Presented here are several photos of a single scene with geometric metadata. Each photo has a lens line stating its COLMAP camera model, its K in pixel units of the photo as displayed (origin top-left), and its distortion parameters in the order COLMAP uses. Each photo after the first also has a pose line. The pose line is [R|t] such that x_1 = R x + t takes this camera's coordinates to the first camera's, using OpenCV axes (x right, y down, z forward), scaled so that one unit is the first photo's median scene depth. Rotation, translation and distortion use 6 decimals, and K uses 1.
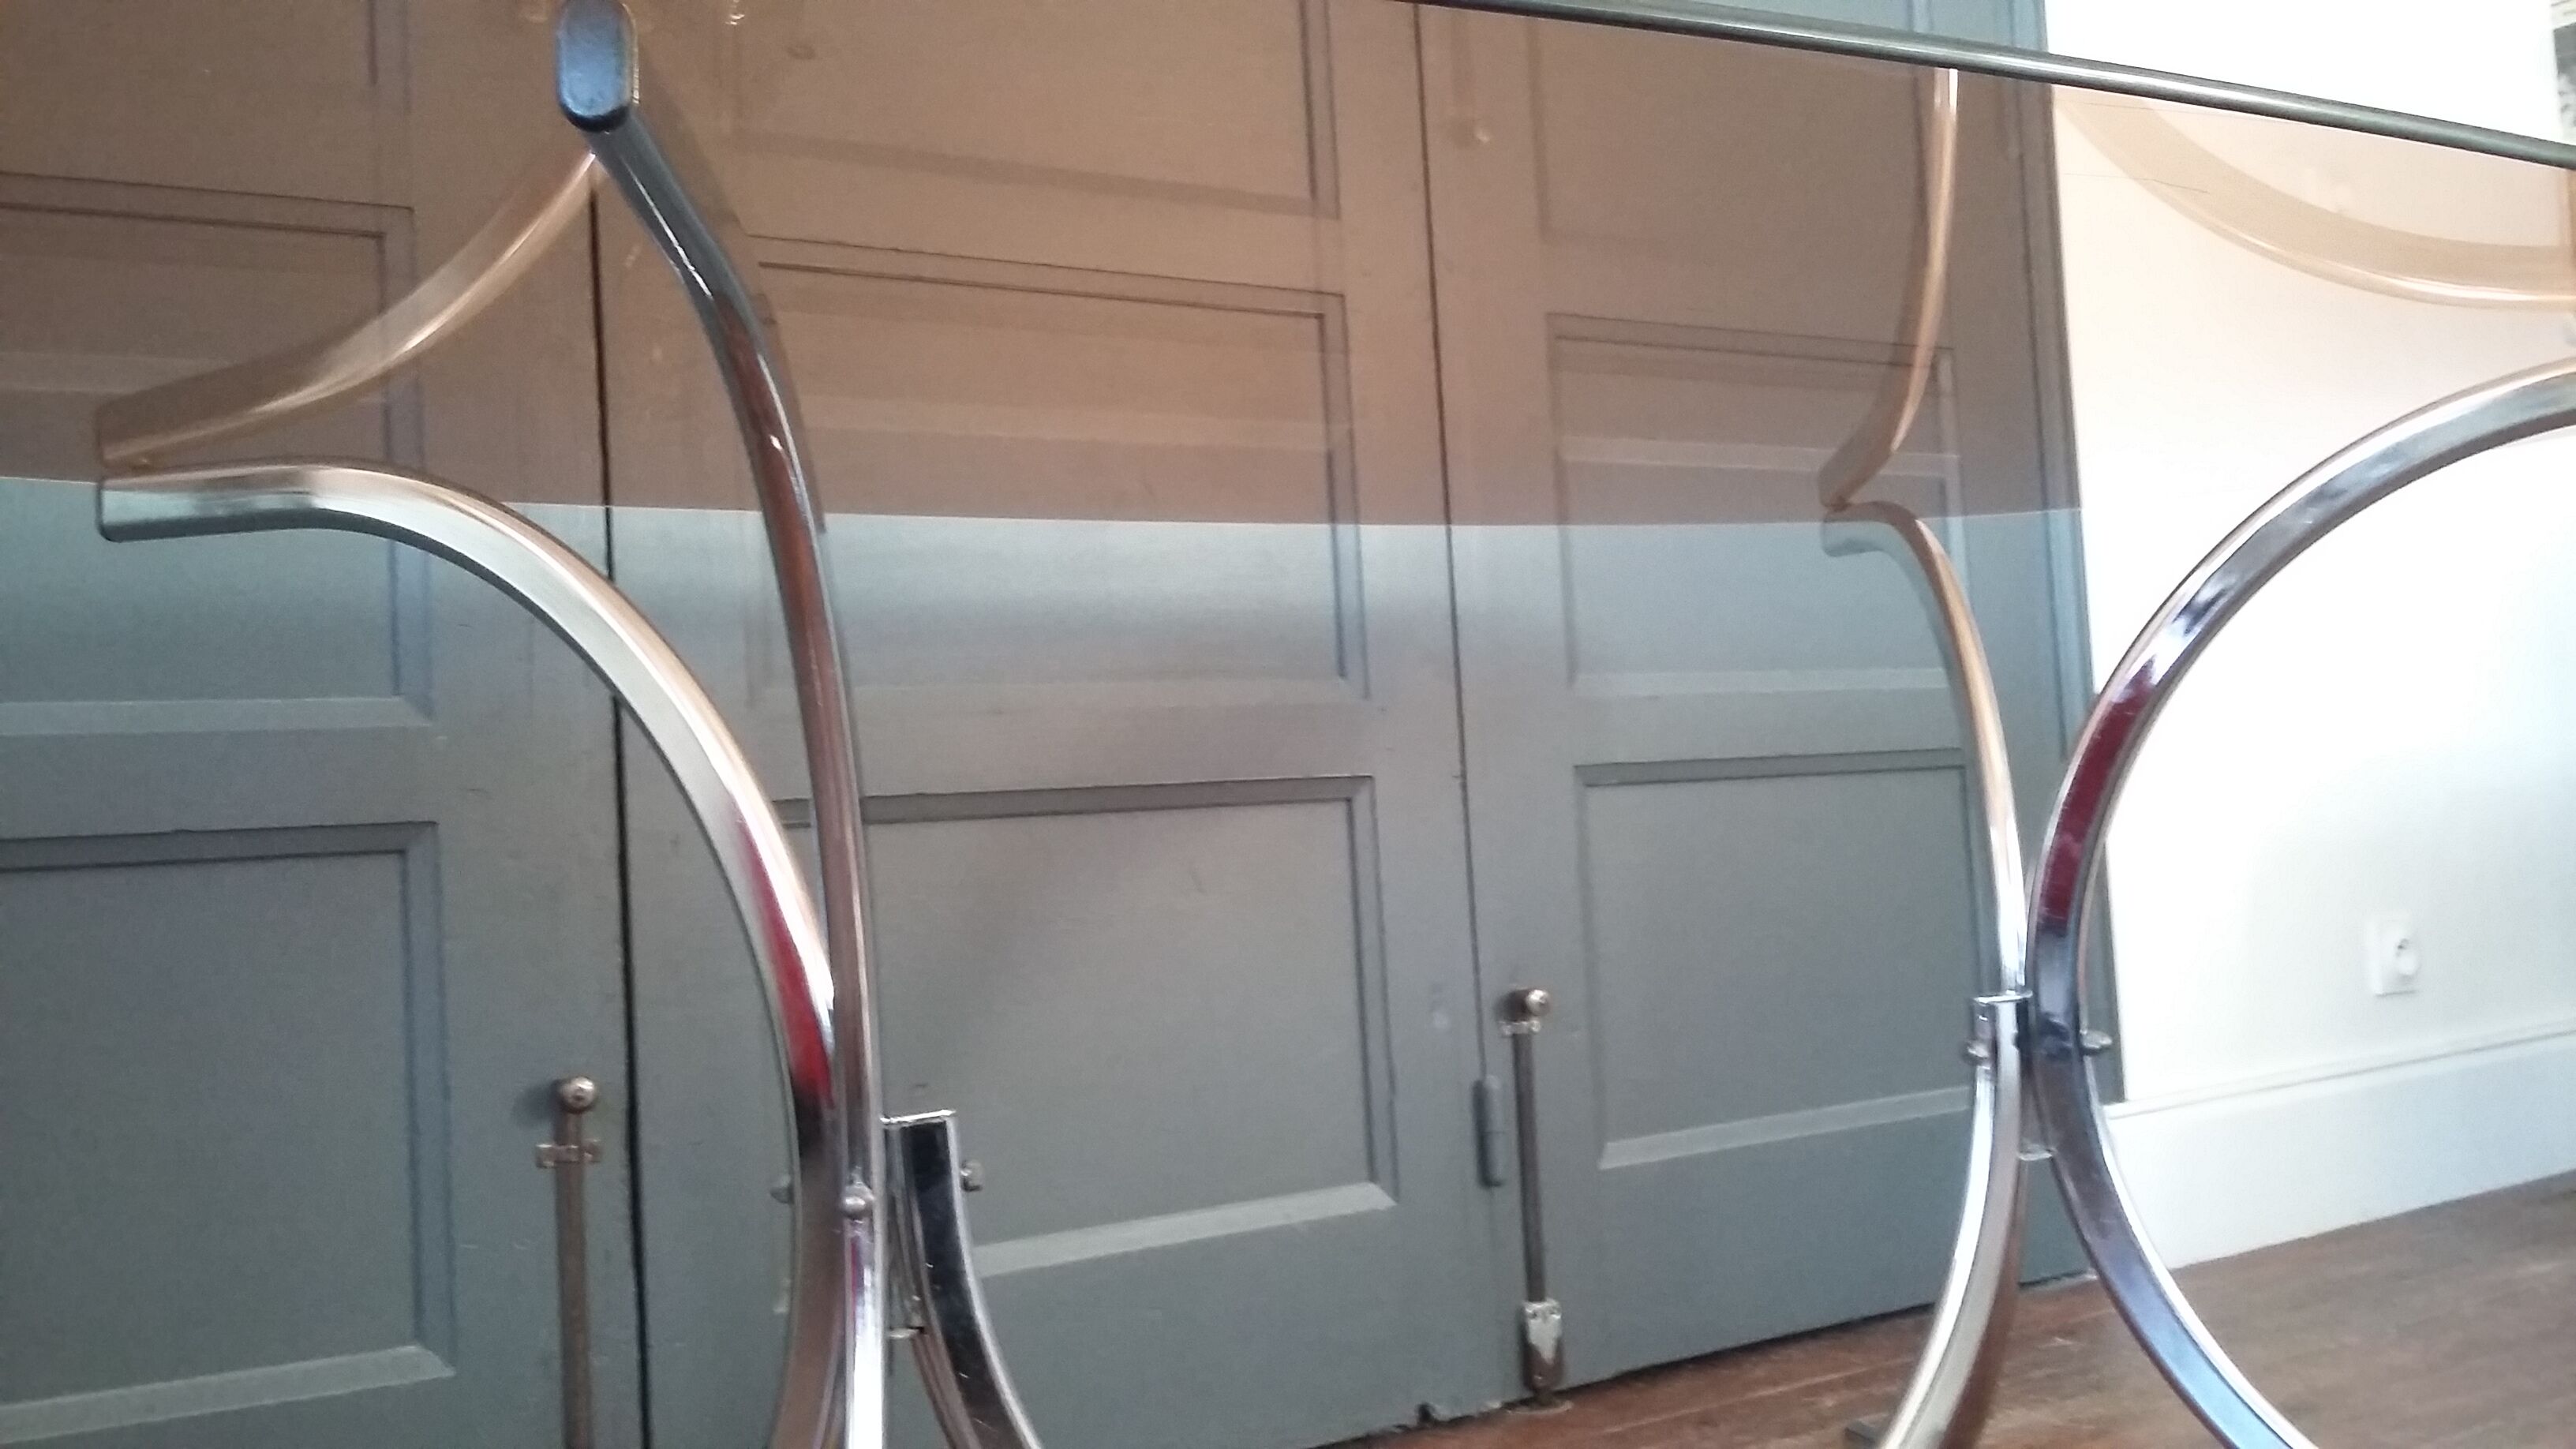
lens RADIAL K [[2378.5, 0, 1322.8], [0, 2378.5, 705.5], [0, 0, 1]] dist [0.102425, -0.222153]
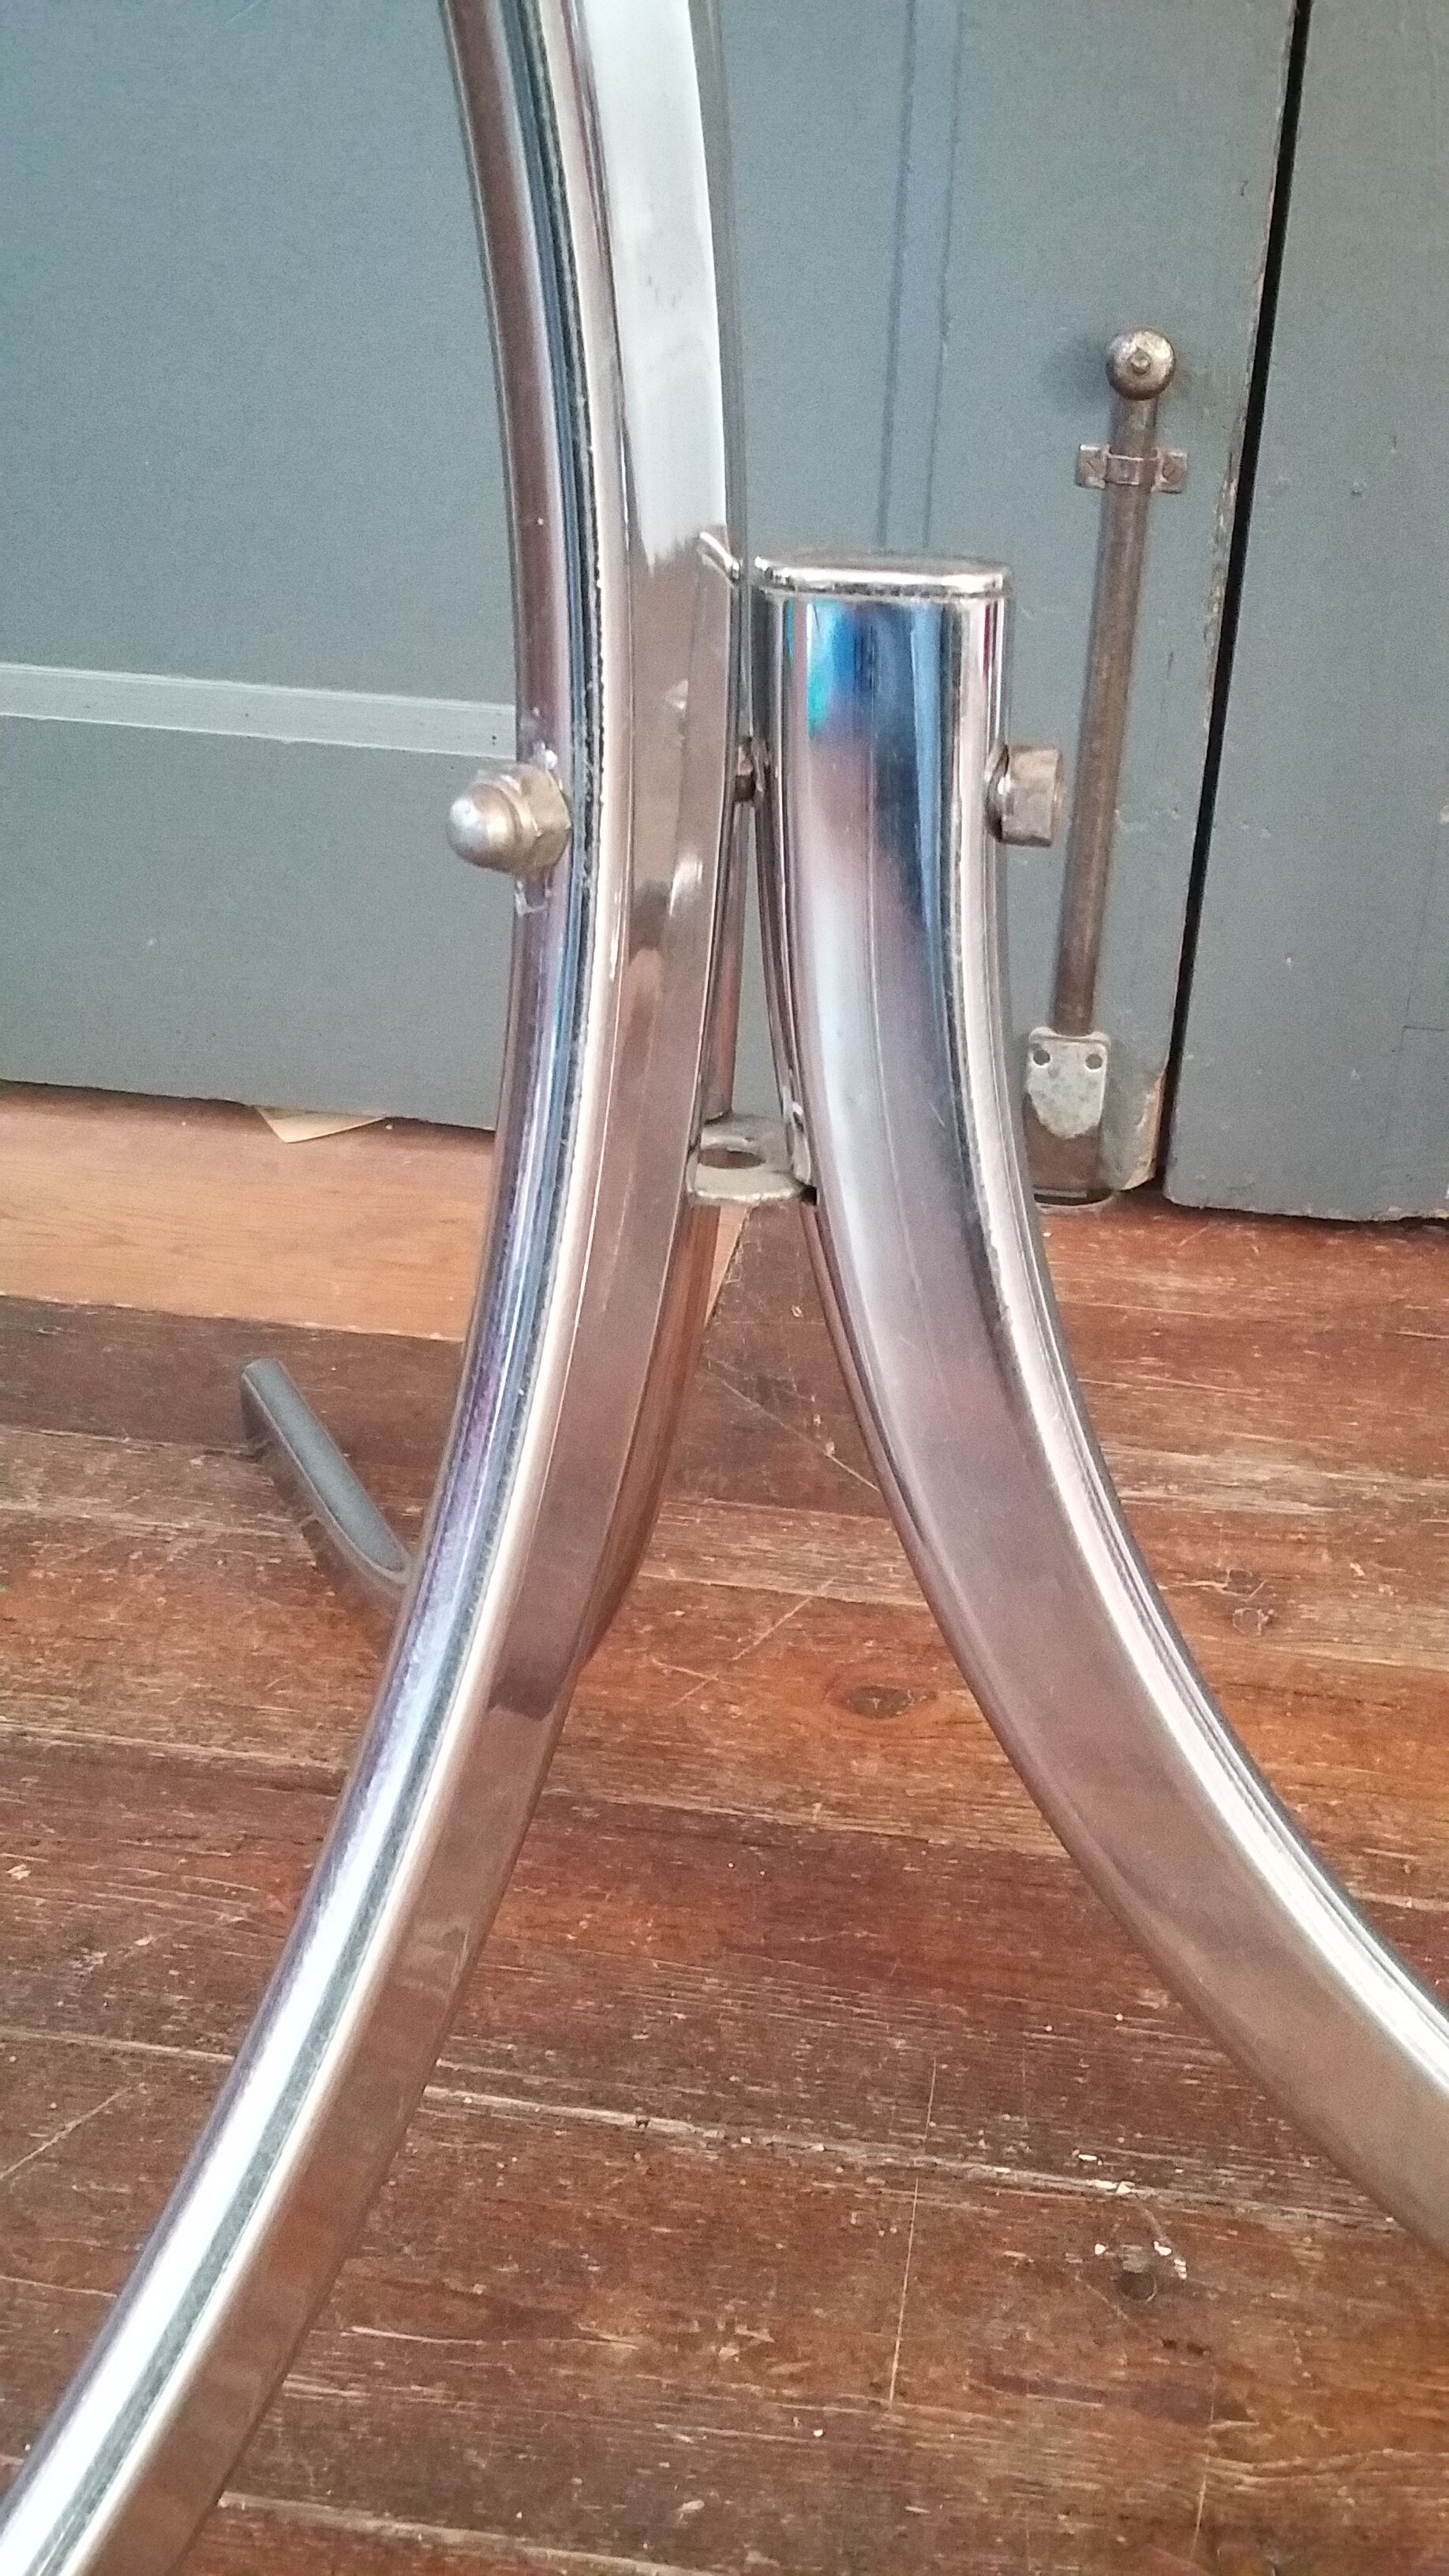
lens RADIAL K [[2396.4, 0, 739.9], [0, 2396.4, 1287.3], [0, 0, 1]] dist [0.108261, -0.213586]
pose [[0.734761, 0.373431, -0.566282, 0.016351], [-0.038676, 0.856528, 0.514649, 0.046527], [0.677222, -0.356242, 0.643787, 0.389080]]
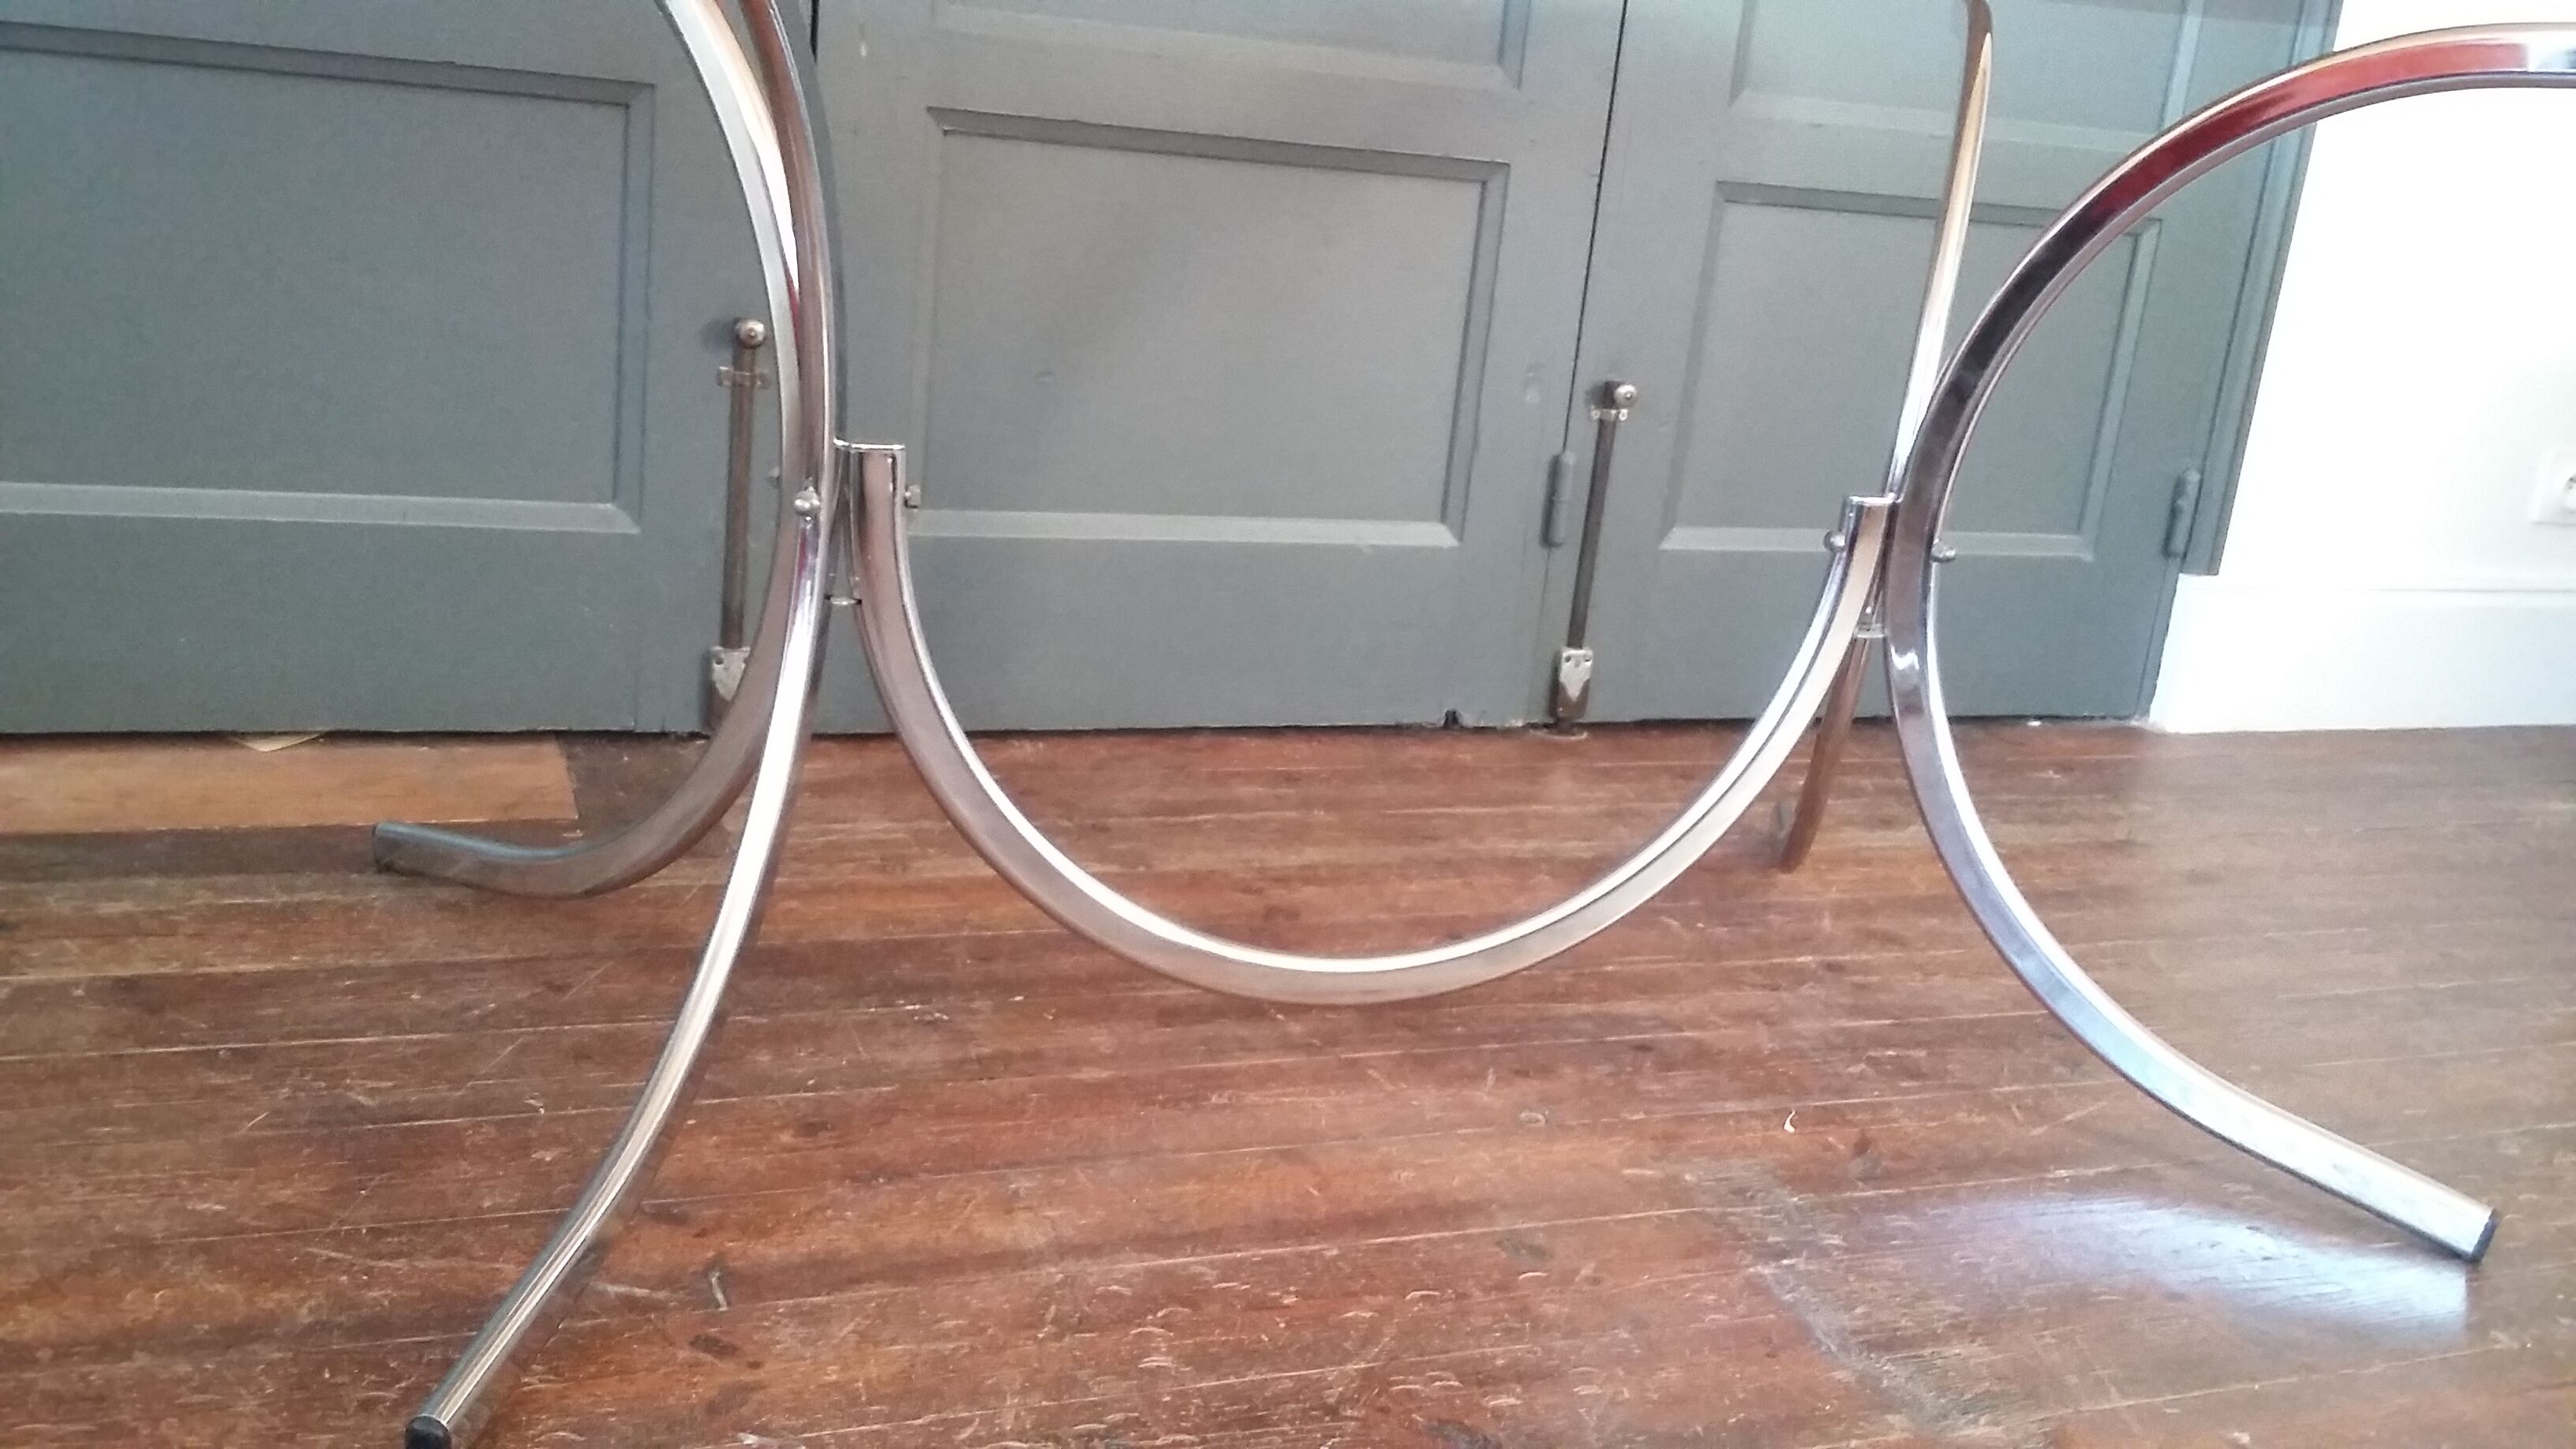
lens RADIAL K [[2378.5, 0, 1322.8], [0, 2378.5, 705.5], [0, 0, 1]] dist [0.102425, -0.222153]
pose [[0.966581, 0.211172, -0.145350, 0.146824], [-0.154730, 0.932620, 0.326005, -0.080837], [0.204399, -0.292621, 0.934127, -0.103767]]
